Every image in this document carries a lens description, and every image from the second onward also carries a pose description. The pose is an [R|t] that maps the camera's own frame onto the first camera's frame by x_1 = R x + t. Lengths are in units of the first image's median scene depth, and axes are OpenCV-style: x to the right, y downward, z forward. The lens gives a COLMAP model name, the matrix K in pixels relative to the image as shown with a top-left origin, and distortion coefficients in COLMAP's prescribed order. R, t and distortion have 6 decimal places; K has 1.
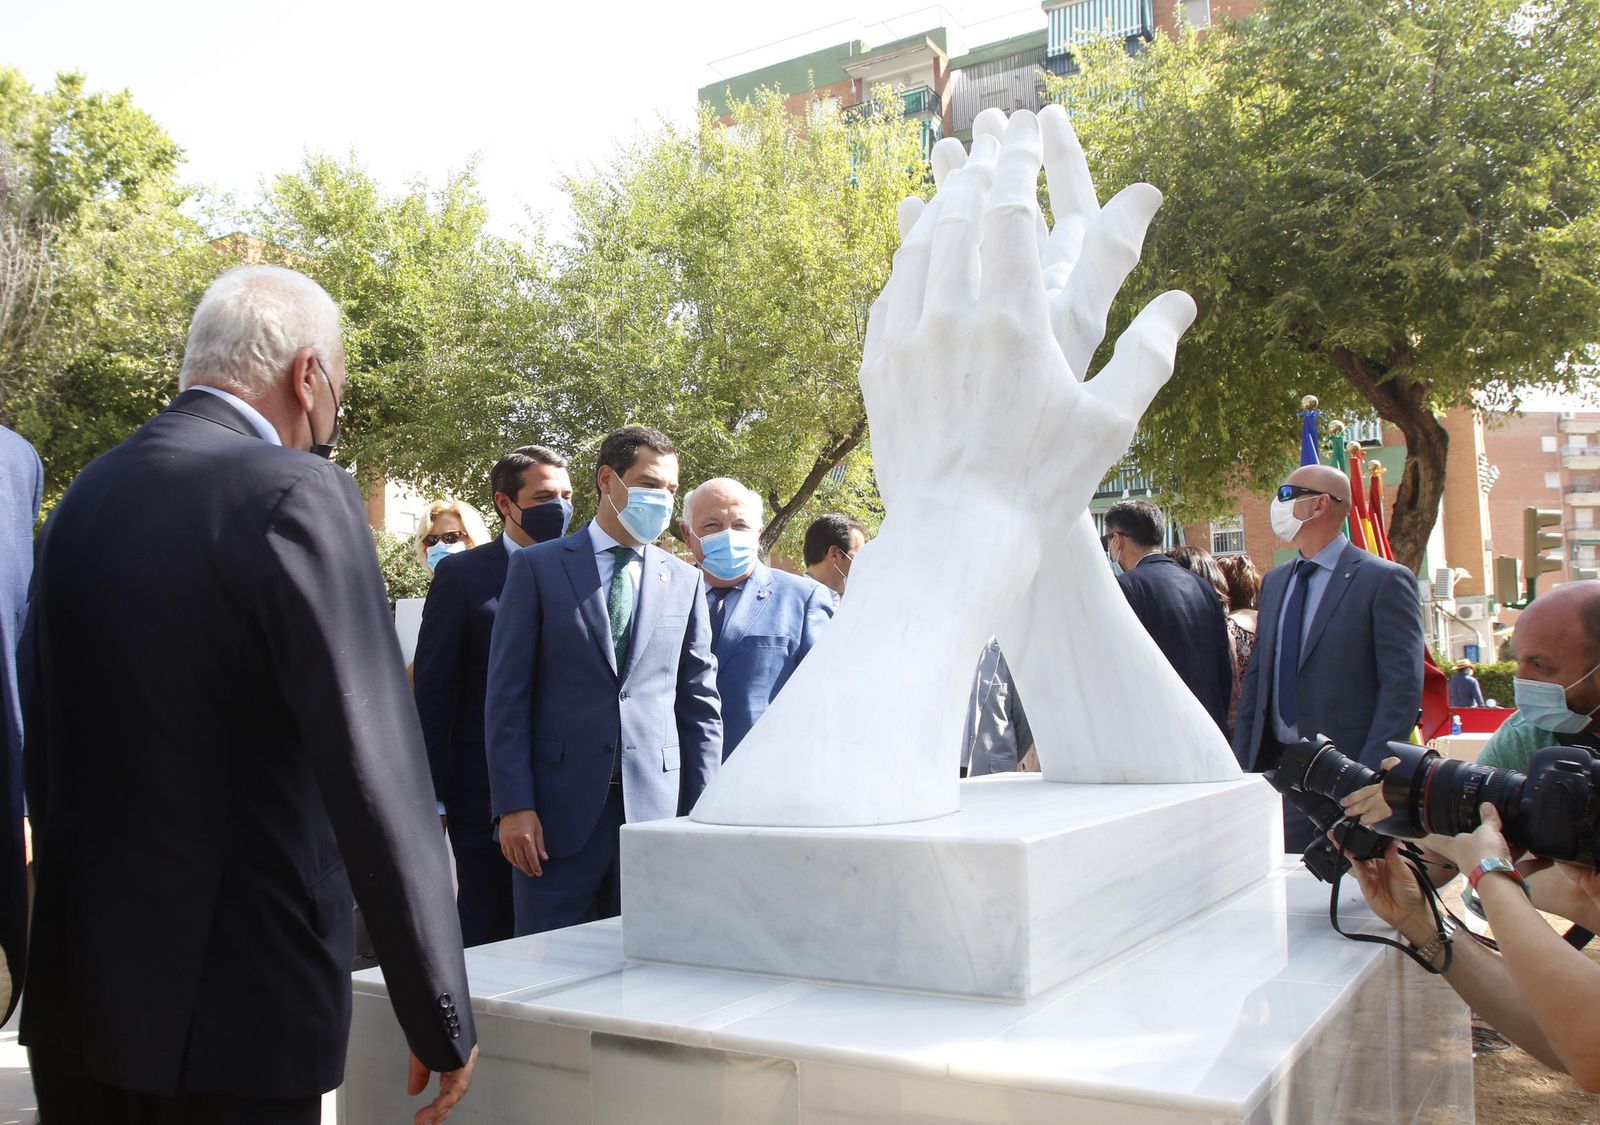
lens RADIAL K [[1382.4, 0, 649.4], [0, 1382.4, 603.8], [0, 0, 1]] dist [-0.094226, 0.060336]
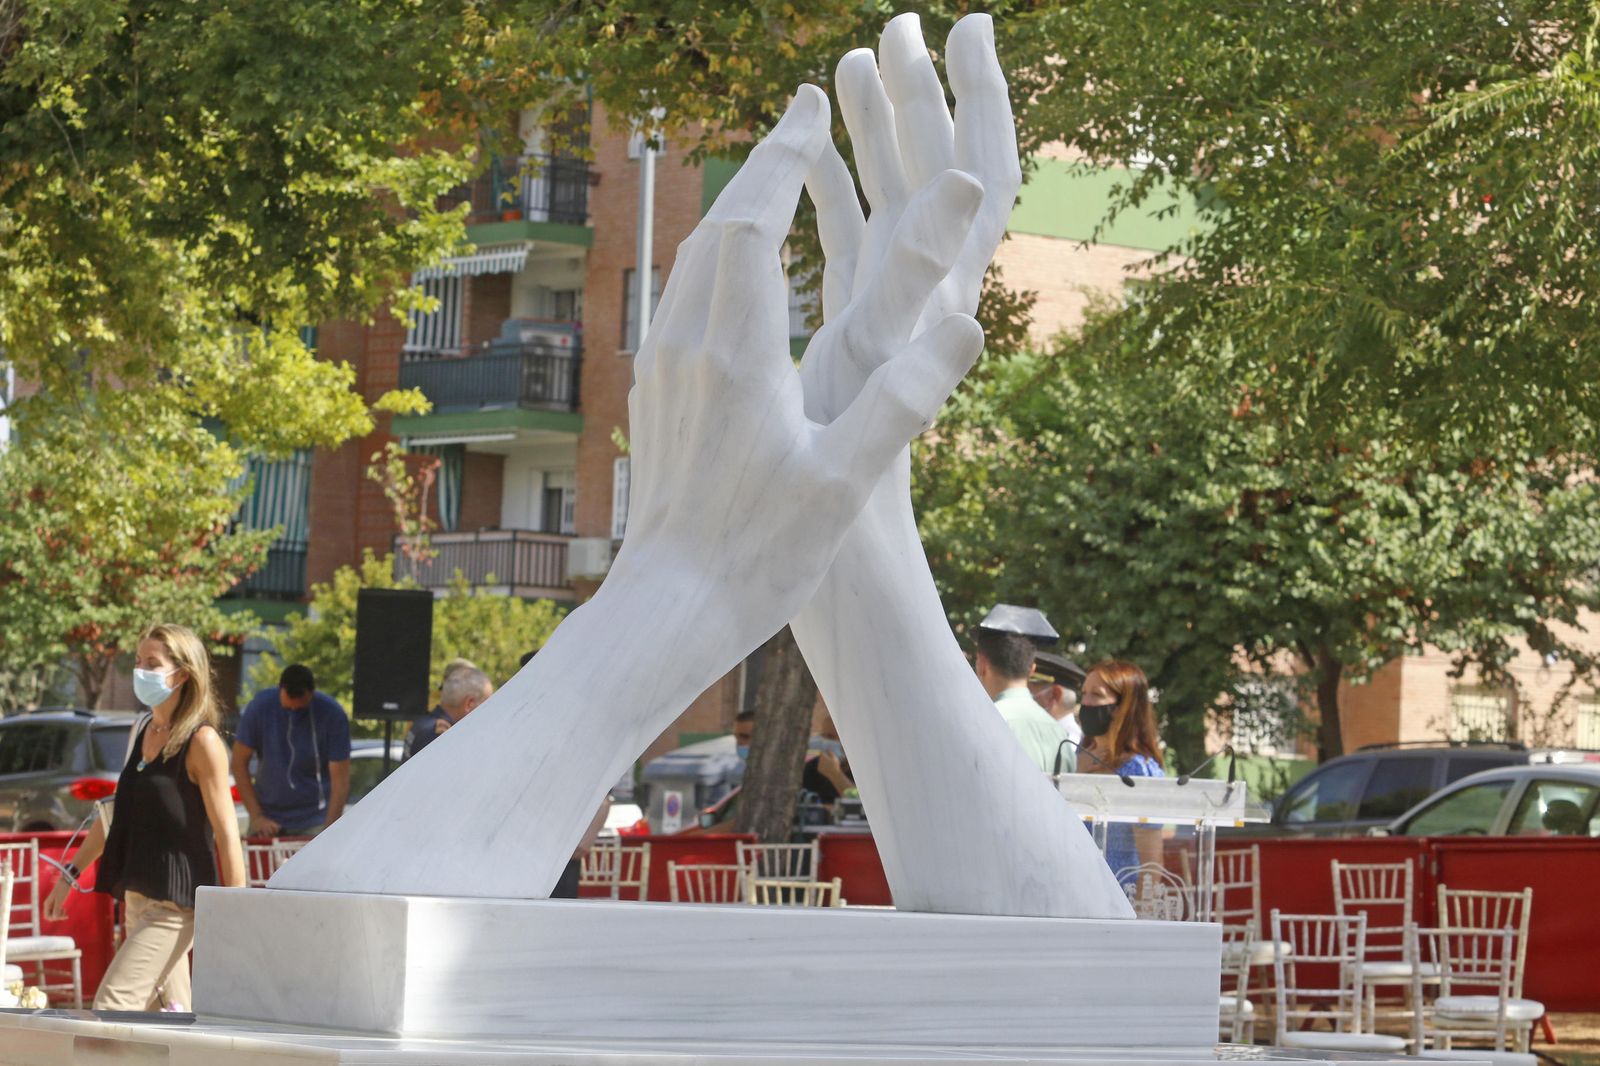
lens RADIAL K [[5715.1, 0, 800.0], [0, 5715.1, 533.0], [0, 0, 1]] dist [-0.265715, -1.960625]
pose [[0.944106, 0.039043, -0.327321, 0.225820], [-0.034187, 0.999204, 0.020576, -0.026070], [0.327863, -0.008236, 0.944689, -0.362486]]
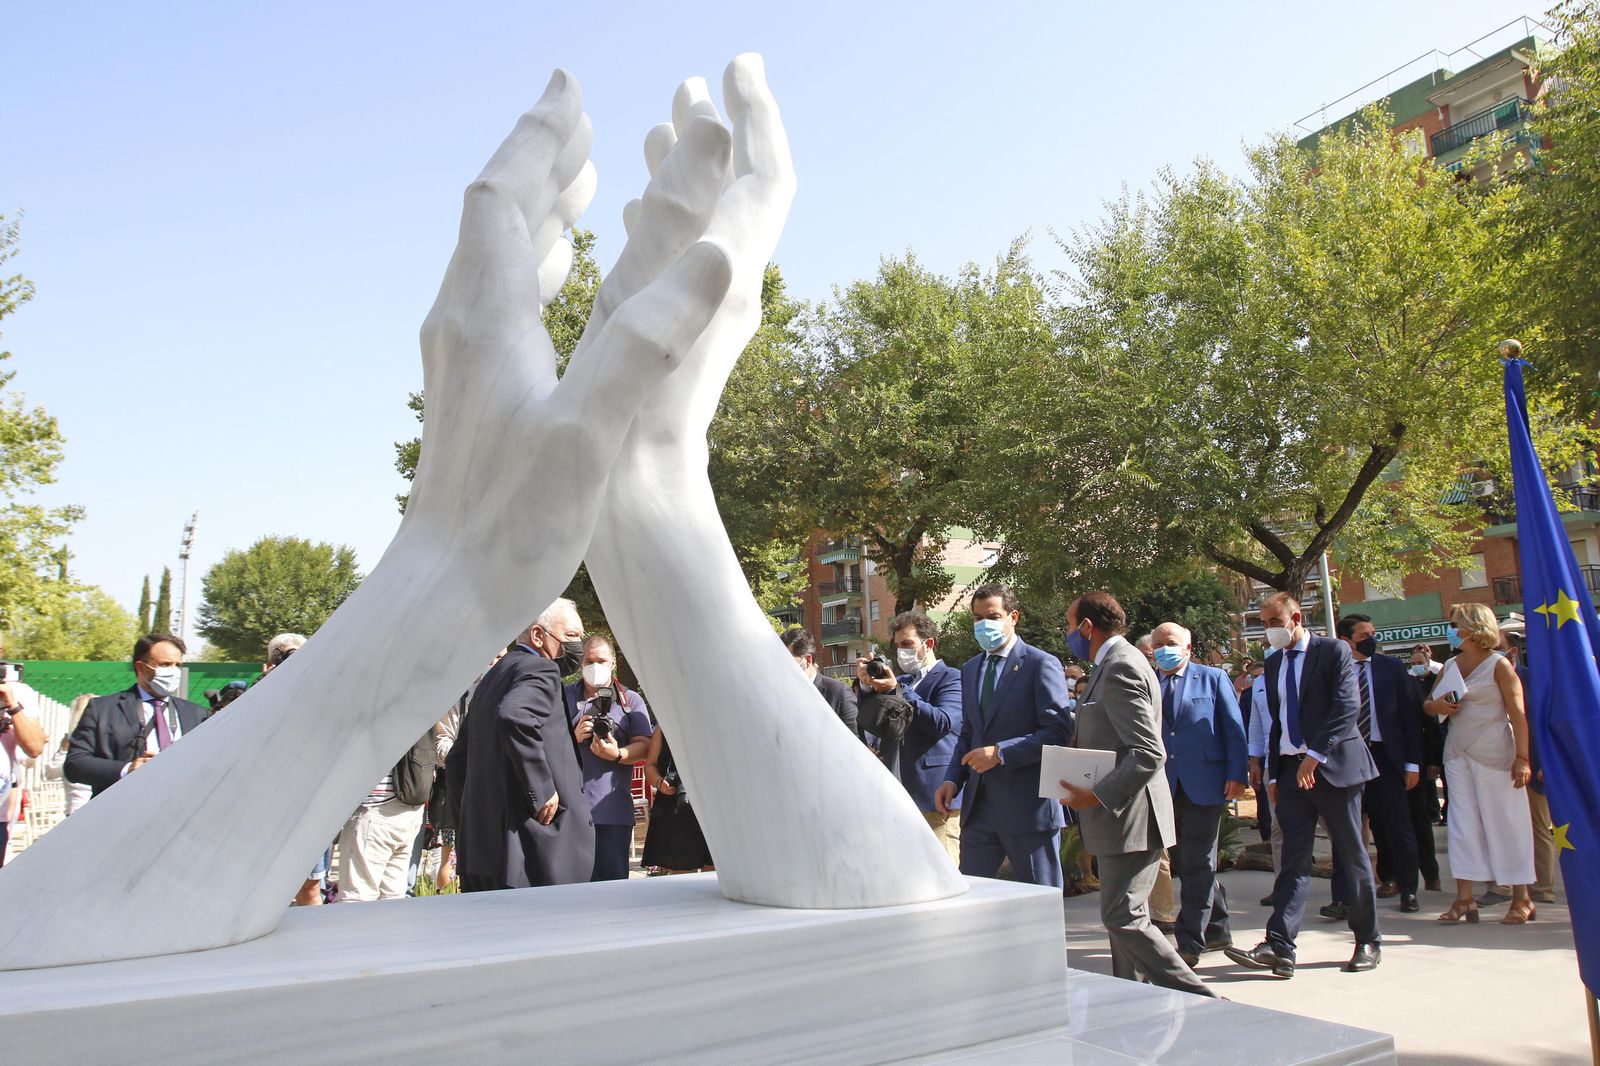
lens RADIAL K [[1168.3, 0, 797.9], [0, 1168.3, 538.7], [0, 0, 1]] dist [-0.098082, 0.056301]
pose [[0.902888, -0.081957, -0.421991, 0.108767], [0.047911, 0.994727, -0.090681, -0.001169], [0.427197, 0.061657, 0.902054, 0.071605]]
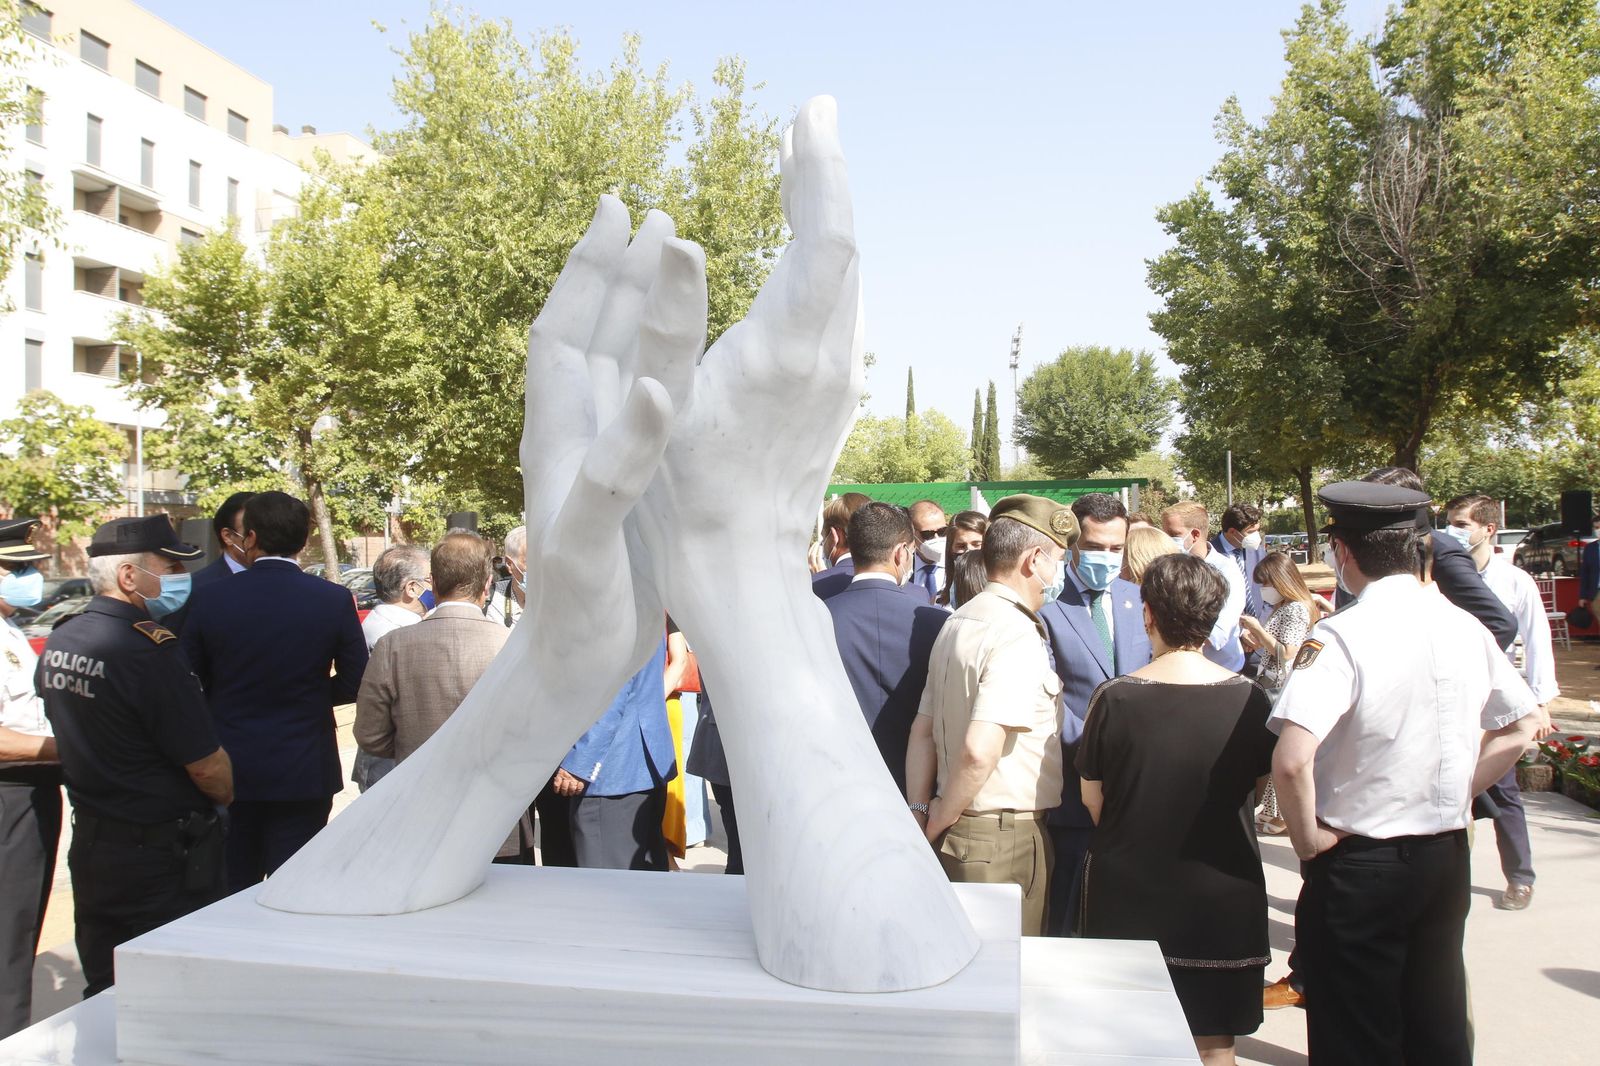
lens RADIAL K [[1168.3, 0, 797.9], [0, 1168.3, 538.7], [0, 0, 1]] dist [-0.098082, 0.056301]
pose [[0.421487, 0.009982, -0.906780, 0.166611], [0.075668, 0.996065, 0.046137, -0.025140], [0.903672, -0.088061, 0.419073, 0.123074]]
